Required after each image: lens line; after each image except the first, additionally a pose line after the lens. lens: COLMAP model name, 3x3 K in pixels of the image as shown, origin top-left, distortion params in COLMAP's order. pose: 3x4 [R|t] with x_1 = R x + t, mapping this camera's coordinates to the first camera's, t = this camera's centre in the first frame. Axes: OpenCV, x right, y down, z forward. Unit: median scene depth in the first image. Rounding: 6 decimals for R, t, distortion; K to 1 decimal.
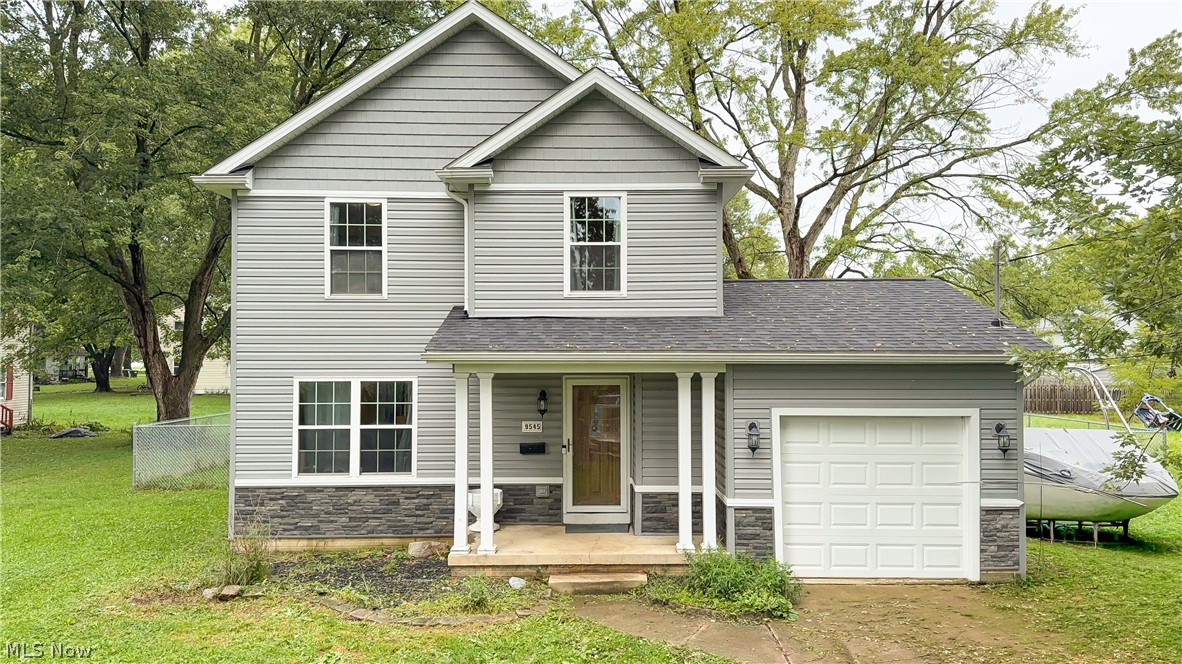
lens RADIAL K [[817.0, 0, 591.0], [0, 817.0, 332.0], [0, 0, 1]] dist [0.129032, -0.233495]
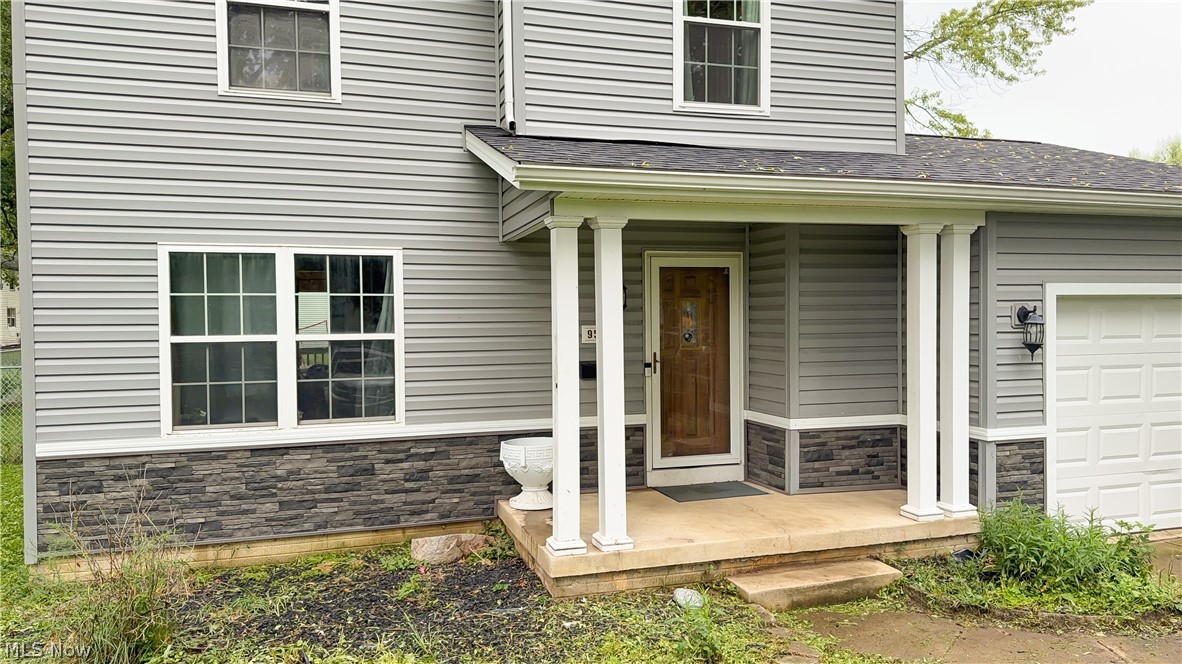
lens RADIAL K [[817.0, 0, 591.0], [0, 817.0, 332.0], [0, 0, 1]] dist [0.129032, -0.233495]
pose [[0.953029, -0.012714, 0.302611, -0.261170], [-0.002443, 0.998763, 0.049655, 0.084309], [-0.302868, -0.048061, 0.951820, 0.423533]]
